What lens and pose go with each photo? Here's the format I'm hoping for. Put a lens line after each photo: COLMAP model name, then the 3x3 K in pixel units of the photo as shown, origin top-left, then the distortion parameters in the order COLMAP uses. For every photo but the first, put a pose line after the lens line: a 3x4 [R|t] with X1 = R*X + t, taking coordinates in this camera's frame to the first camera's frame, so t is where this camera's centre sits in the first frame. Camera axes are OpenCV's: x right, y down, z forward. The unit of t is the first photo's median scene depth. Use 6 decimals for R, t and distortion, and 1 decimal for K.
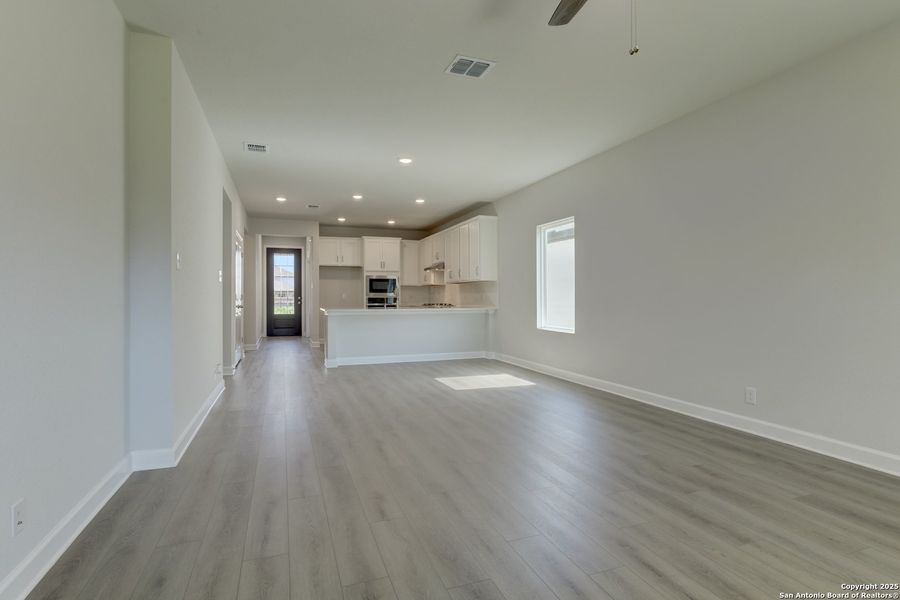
lens RADIAL K [[451.4, 0, 464.7], [0, 451.4, 298.1], [0, 0, 1]] dist [-0.001105, -0.000586]
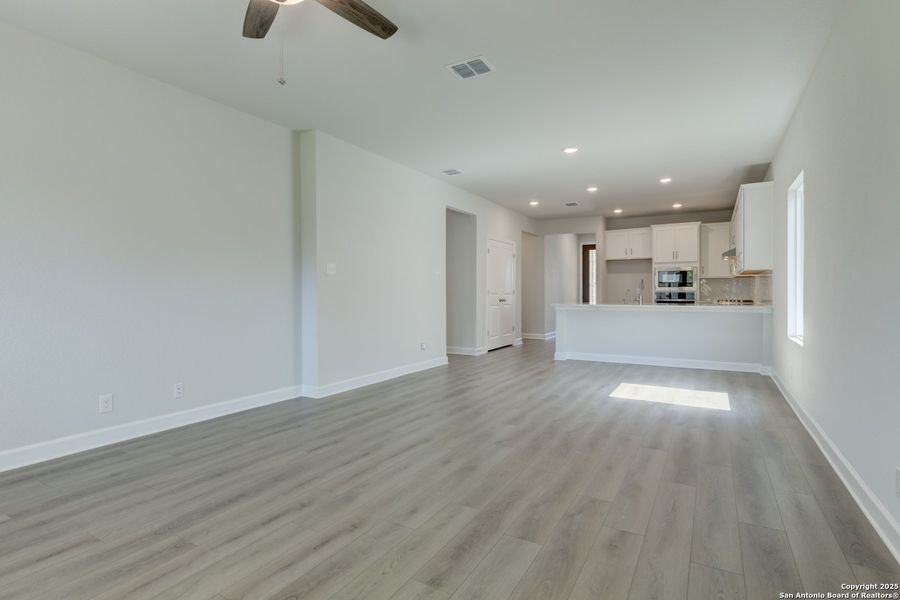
lens RADIAL K [[487.8, 0, 487.8], [0, 487.8, 295.7], [0, 0, 1]] dist [-0.000243, 0.000118]
pose [[0.618031, 0.004168, -0.786143, 0.346450], [0.000138, 0.999985, 0.005409, 0.000198], [0.786154, -0.003451, 0.618021, 0.130085]]
